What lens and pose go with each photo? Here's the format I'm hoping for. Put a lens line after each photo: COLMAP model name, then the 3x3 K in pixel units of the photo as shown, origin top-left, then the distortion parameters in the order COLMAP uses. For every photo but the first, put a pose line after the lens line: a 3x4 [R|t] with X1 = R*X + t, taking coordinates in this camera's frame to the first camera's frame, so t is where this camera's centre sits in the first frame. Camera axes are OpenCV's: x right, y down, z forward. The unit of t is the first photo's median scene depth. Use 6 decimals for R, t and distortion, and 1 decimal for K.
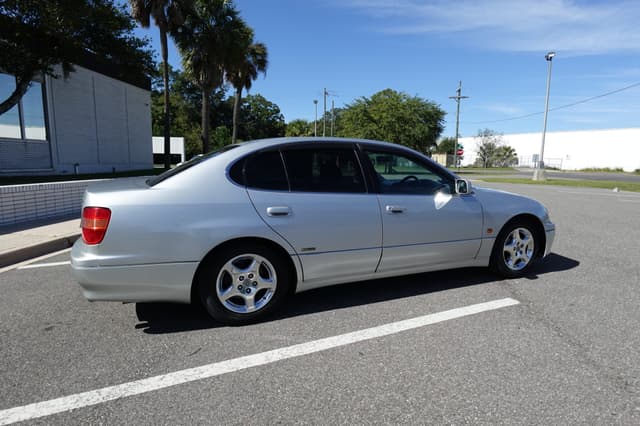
lens RADIAL K [[361.8, 0, 320.8], [0, 361.8, 212.9], [0, 0, 1]] dist [-0.000518, 0.001384]
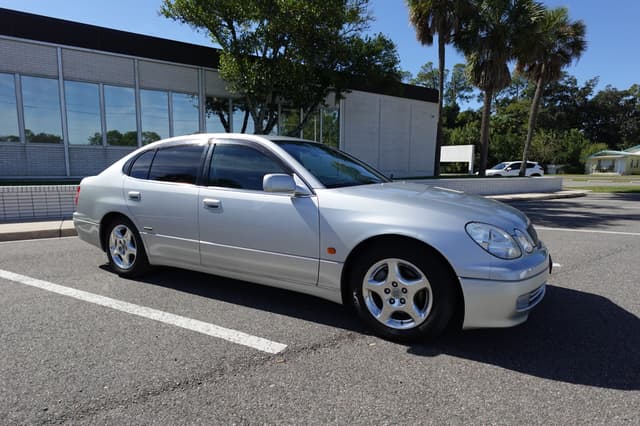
lens RADIAL K [[361.8, 0, 320.8], [0, 361.8, 212.9], [0, 0, 1]] dist [-0.000518, 0.001384]
pose [[0.606468, 0.086910, -0.790344, 0.217620], [-0.108857, 0.993724, 0.025743, -0.008097], [0.787621, 0.070422, 0.612123, 0.123034]]
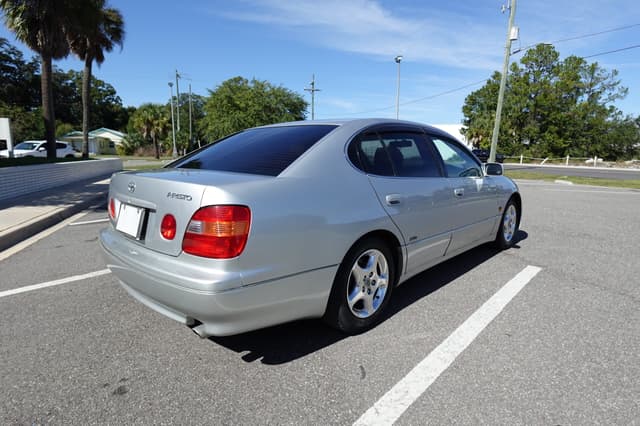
lens RADIAL K [[361.8, 0, 320.8], [0, 361.8, 212.9], [0, 0, 1]] dist [-0.000518, 0.001384]
pose [[0.920377, -0.065185, 0.385560, -0.105478], [0.054282, 0.997759, 0.039111, -0.002645], [-0.387245, -0.015068, 0.921854, 0.039733]]
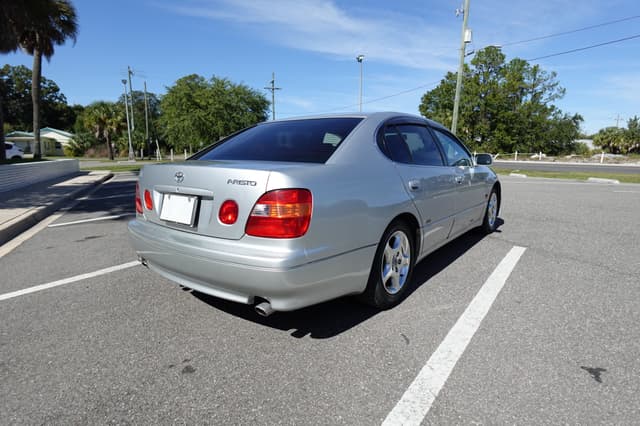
lens RADIAL K [[361.8, 0, 320.8], [0, 361.8, 212.9], [0, 0, 1]] dist [-0.000518, 0.001384]
pose [[0.871723, -0.092904, 0.481112, -0.136722], [0.078982, 0.995663, 0.049159, 0.000356], [-0.483592, -0.004854, 0.875280, 0.043097]]
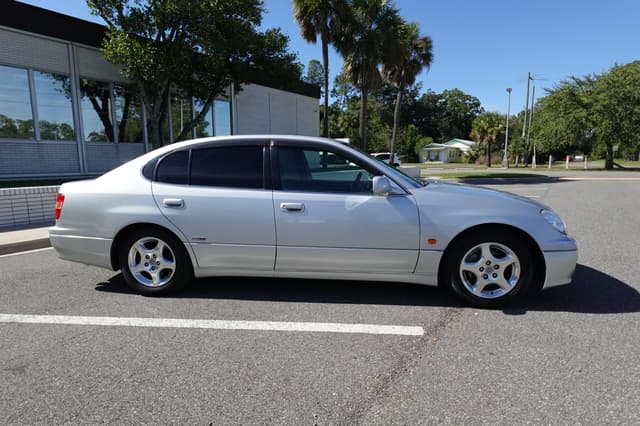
lens RADIAL K [[361.8, 0, 320.8], [0, 361.8, 212.9], [0, 0, 1]] dist [-0.000518, 0.001384]
pose [[0.861118, 0.056098, -0.505300, 0.144122], [-0.054069, 0.998362, 0.018693, -0.003229], [0.505521, 0.011224, 0.862741, 0.041449]]
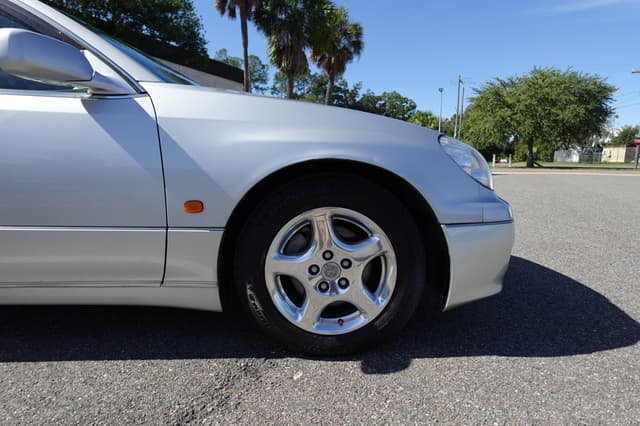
lens RADIAL K [[361.8, 0, 320.8], [0, 361.8, 212.9], [0, 0, 1]] dist [-0.000518, 0.001384]
pose [[0.927545, 0.045891, -0.370883, 0.153314], [-0.045847, 0.998908, 0.008941, 0.010291], [0.370889, 0.008711, 0.928636, 0.161761]]
